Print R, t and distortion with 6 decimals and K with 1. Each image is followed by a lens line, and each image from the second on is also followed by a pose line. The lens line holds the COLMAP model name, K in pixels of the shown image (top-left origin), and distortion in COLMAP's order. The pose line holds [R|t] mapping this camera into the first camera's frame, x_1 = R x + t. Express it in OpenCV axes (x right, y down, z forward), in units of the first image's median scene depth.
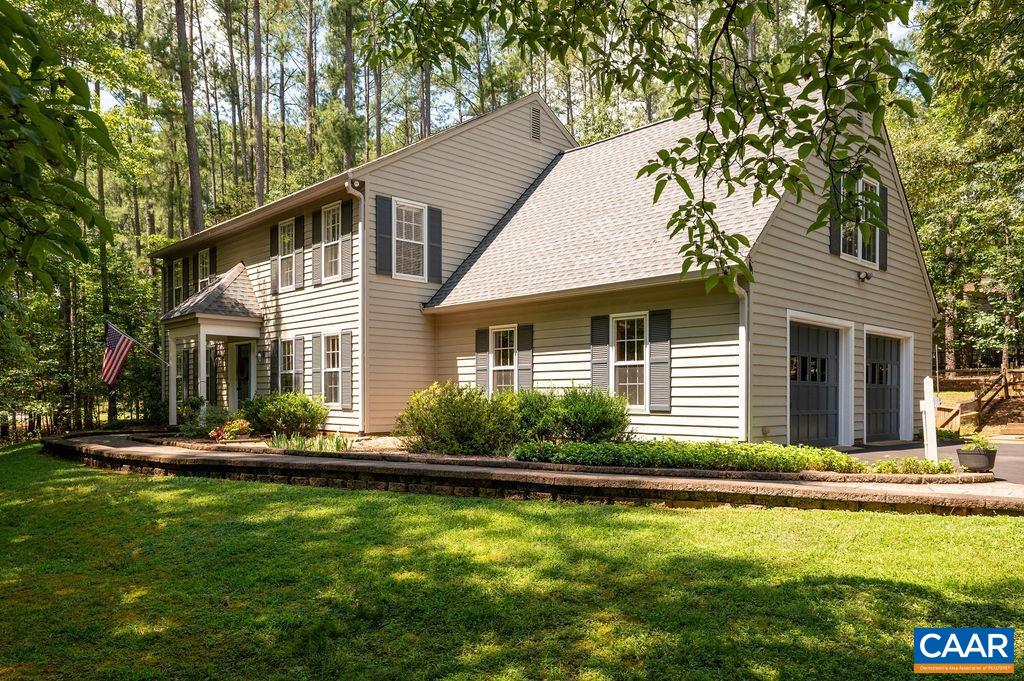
lens RADIAL K [[748.6, 0, 510.5], [0, 748.6, 412.4], [0, 0, 1]] dist [-0.005812, -0.002056]
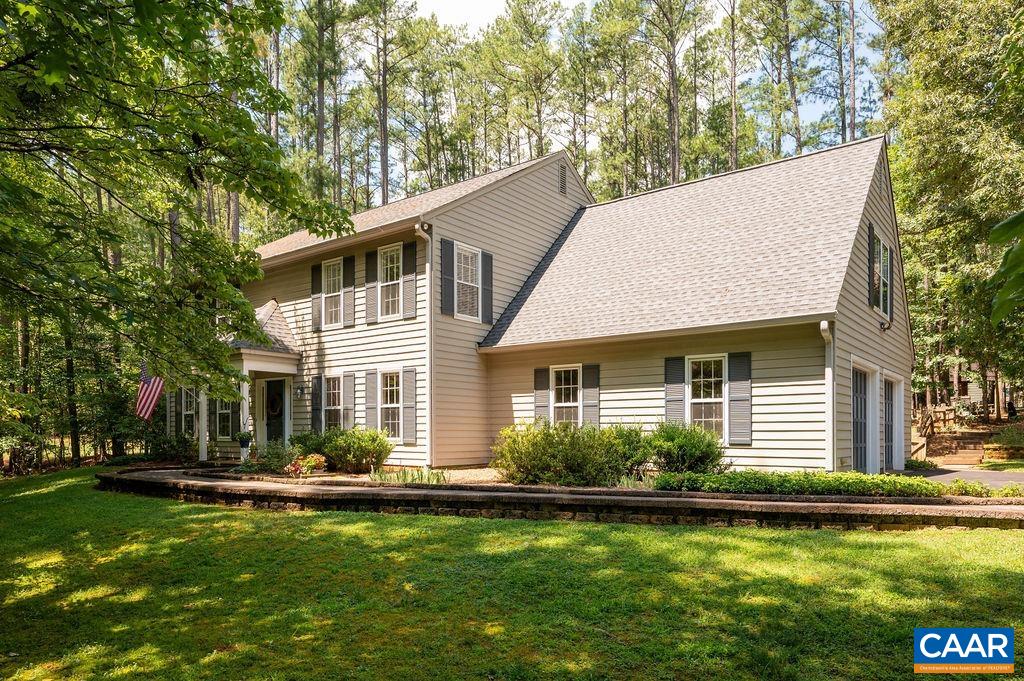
lens RADIAL K [[690.2, 0, 513.5], [0, 690.2, 440.4], [0, 0, 1]] dist [-0.005347, -0.000618]
pose [[0.988971, -0.001704, 0.148103, -0.224690], [0.003477, 0.999925, -0.011712, 0.002694], [-0.148072, 0.012098, 0.988903, 0.038481]]
